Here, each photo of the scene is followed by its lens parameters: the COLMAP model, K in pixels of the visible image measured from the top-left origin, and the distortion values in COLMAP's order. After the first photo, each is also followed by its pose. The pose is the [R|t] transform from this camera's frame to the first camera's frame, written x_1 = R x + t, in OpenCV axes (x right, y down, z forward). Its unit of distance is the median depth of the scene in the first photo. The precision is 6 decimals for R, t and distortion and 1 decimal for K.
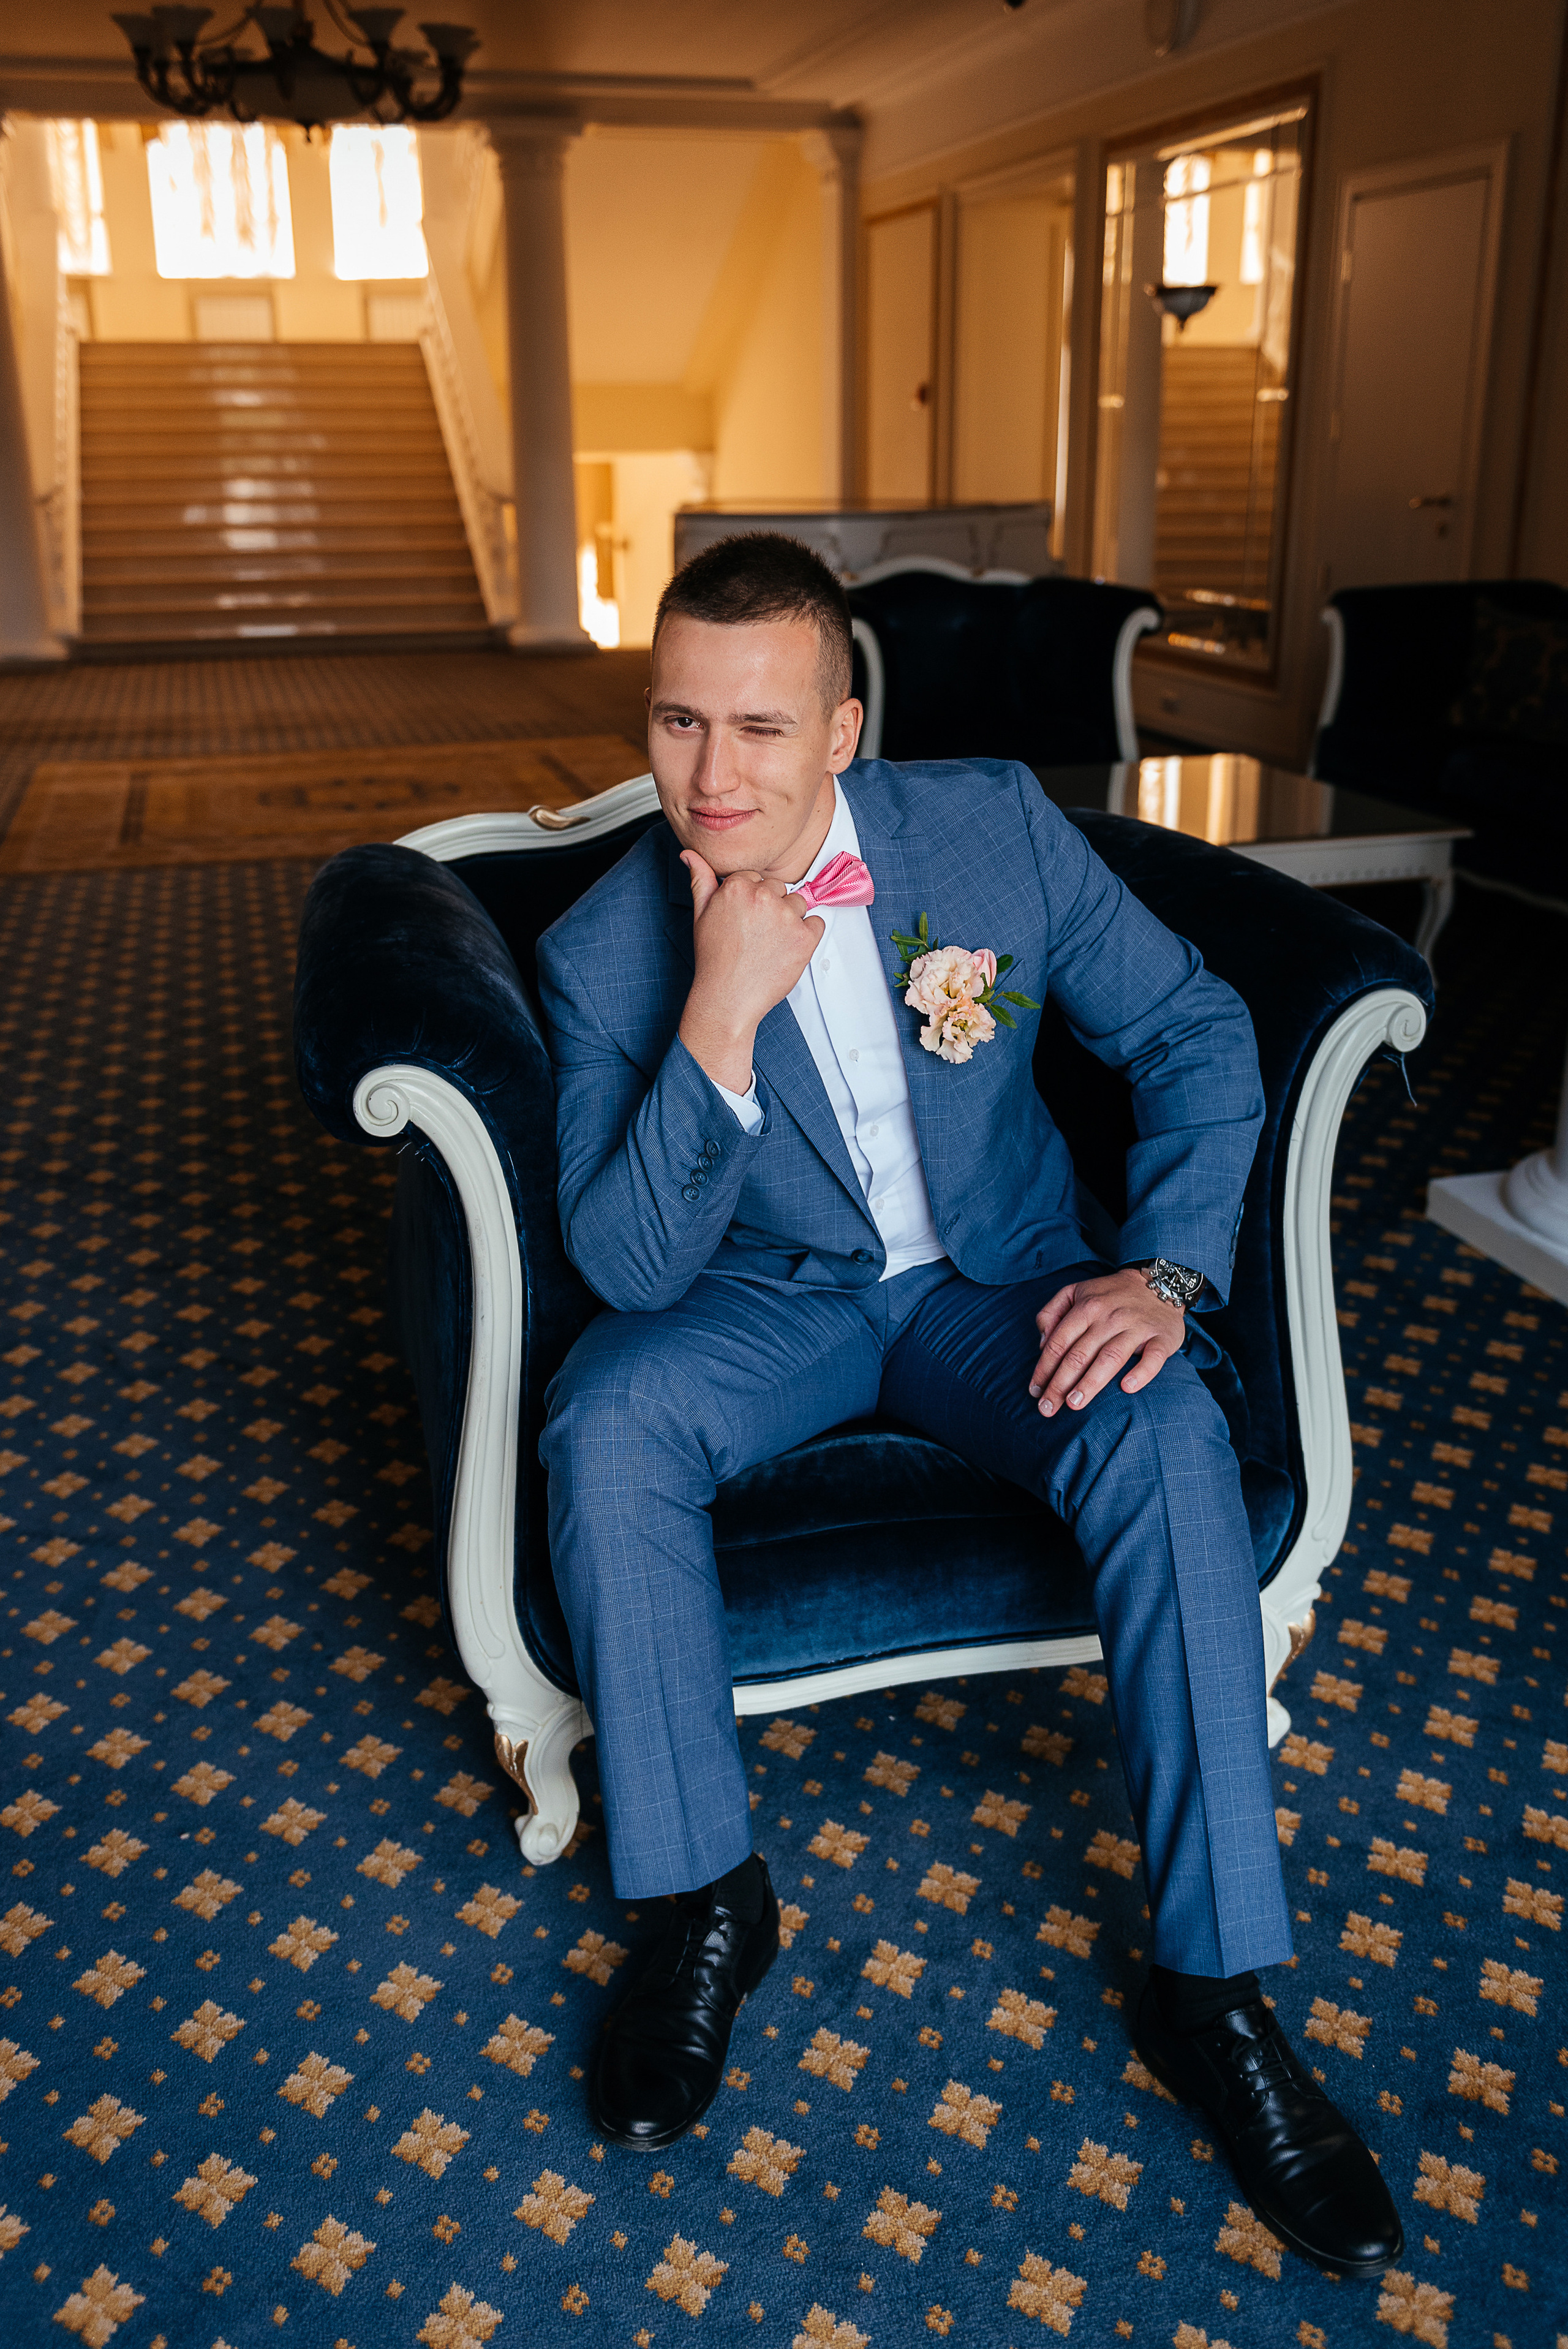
lens RADIAL K [[2018.5, 0, 783.1], [0, 2018.5, 1129.8], [0, 0, 1]] dist [-0.004712, -0.017456]
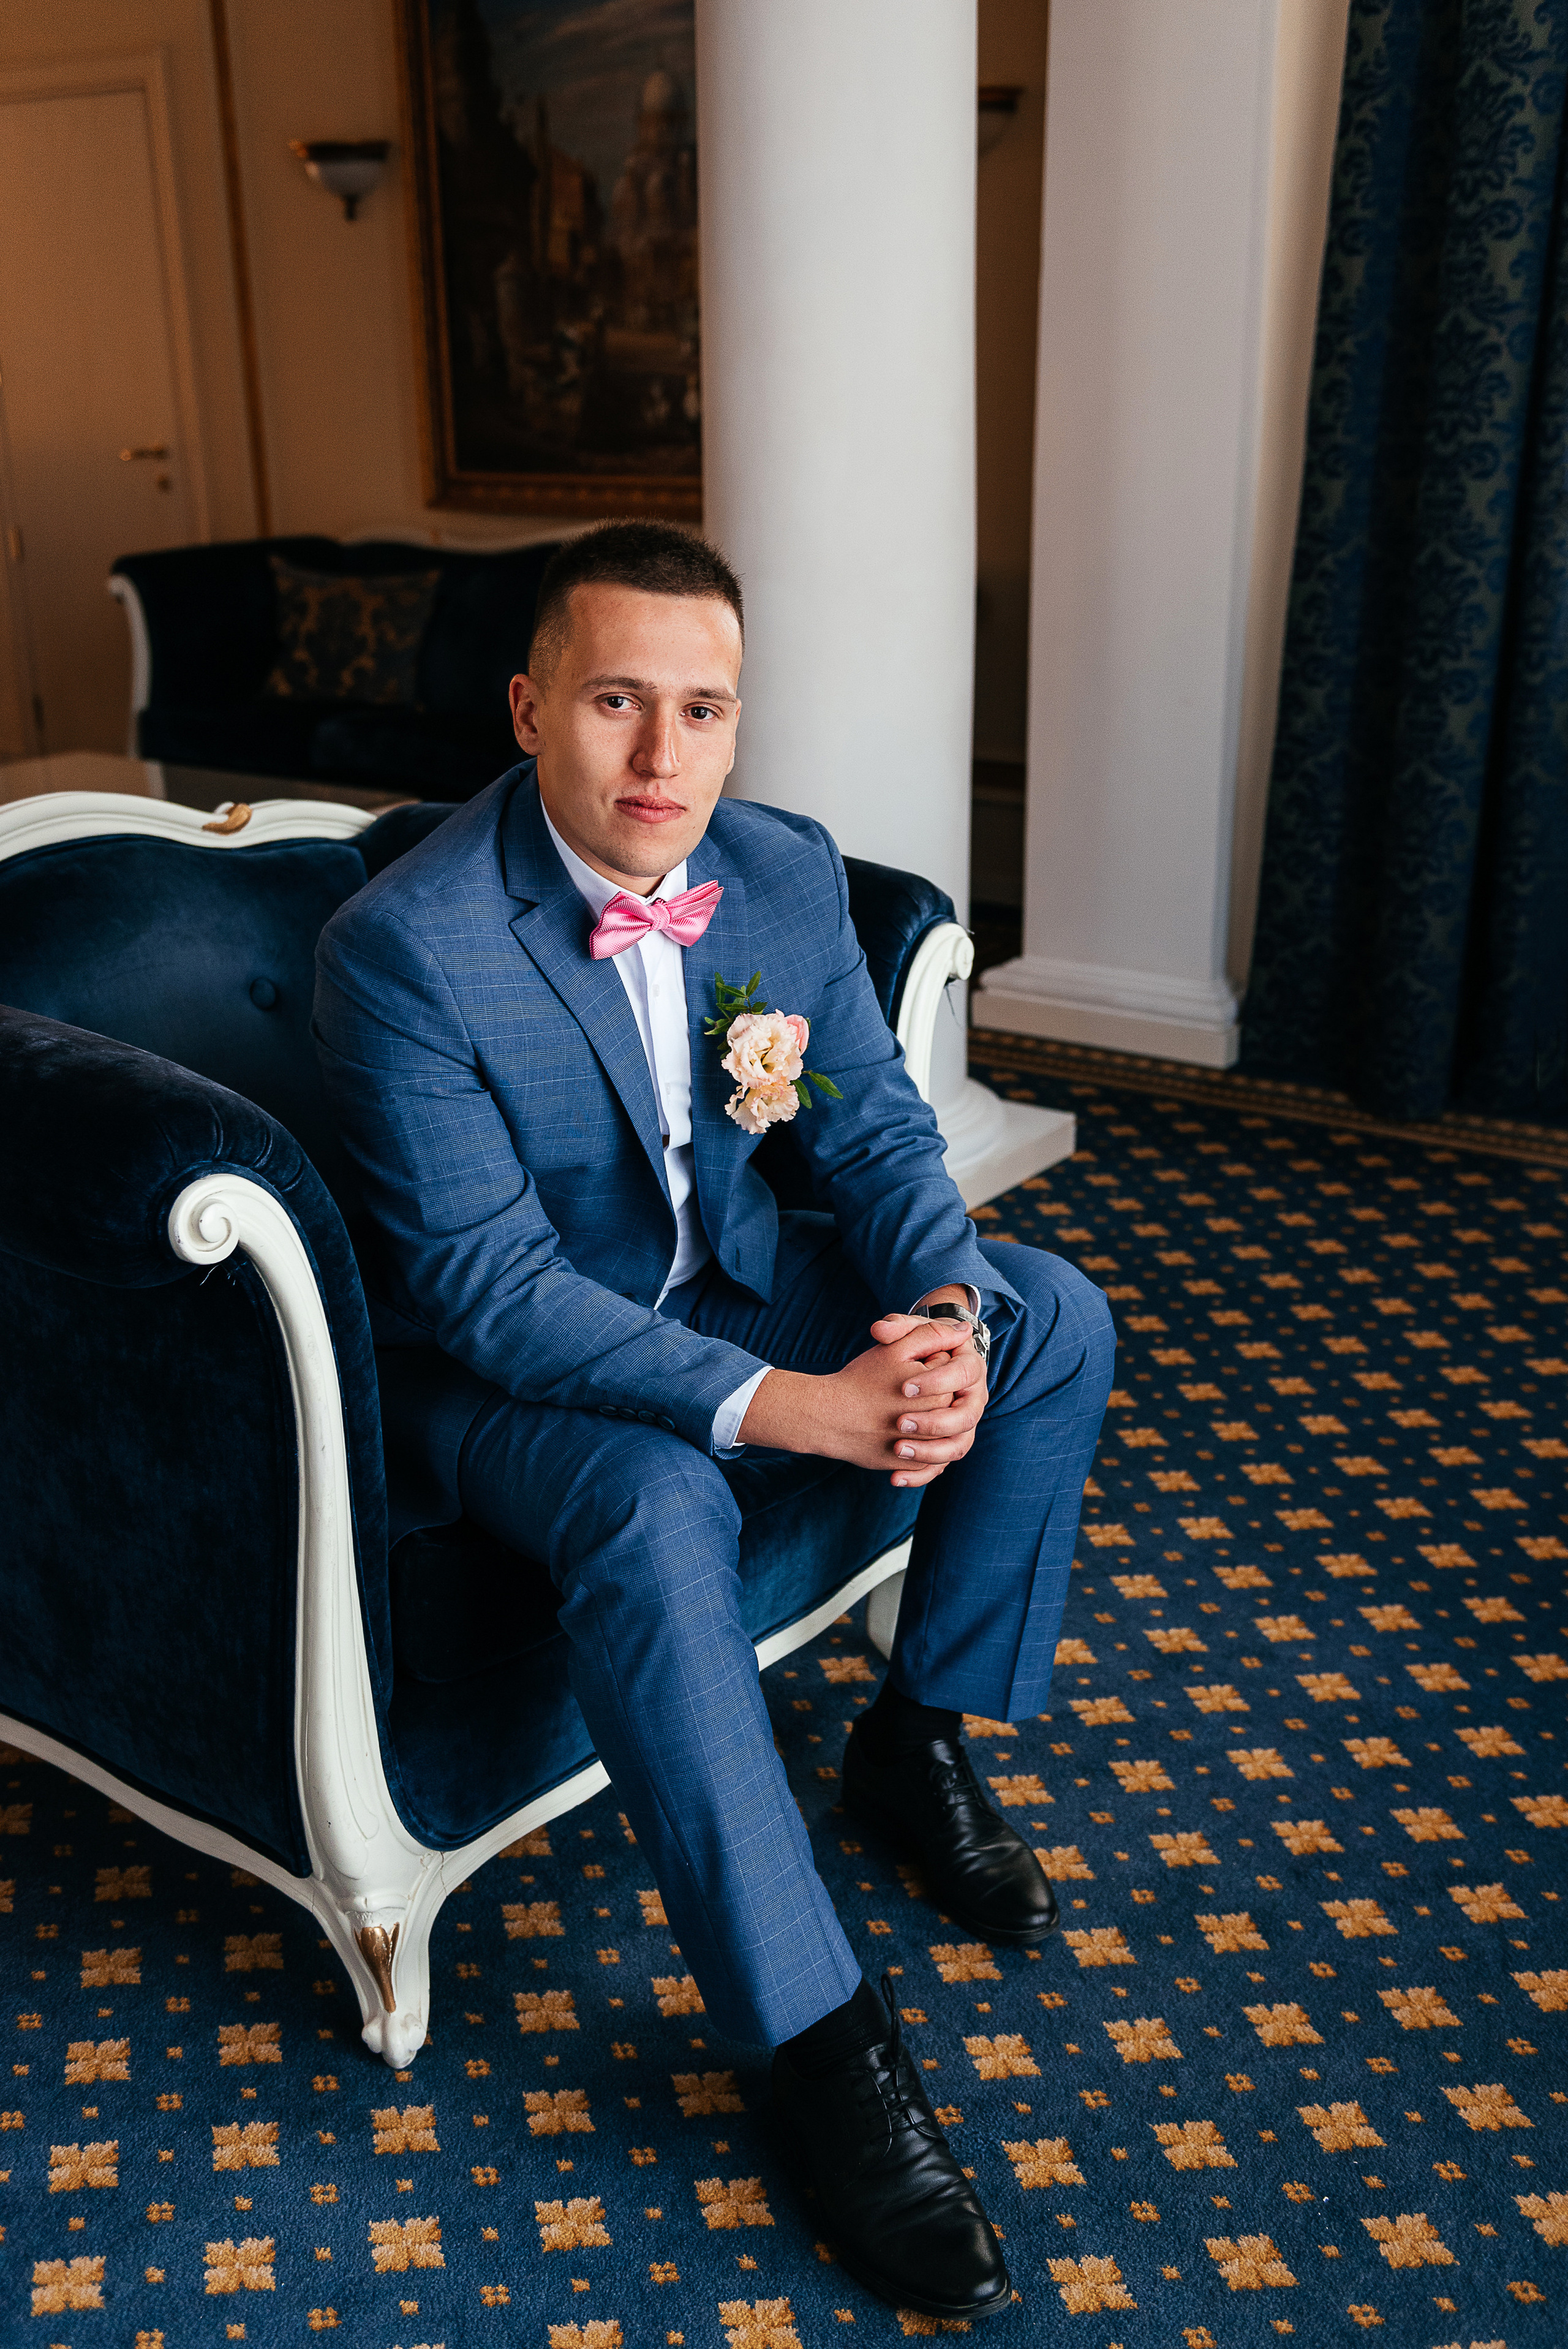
lens RADIAL K [[2344.6, 0, 784.0], [0, 2344.6, 1174.5], [0, 0, 1]] dist [0.011520, -0.003528]
pose [[0.770138, -0.209589, 0.602462, -0.534464], [0.211989, 0.974892, 0.068164, -0.038155], [-0.601621, 0.075220, 0.795232, 0.088354]]
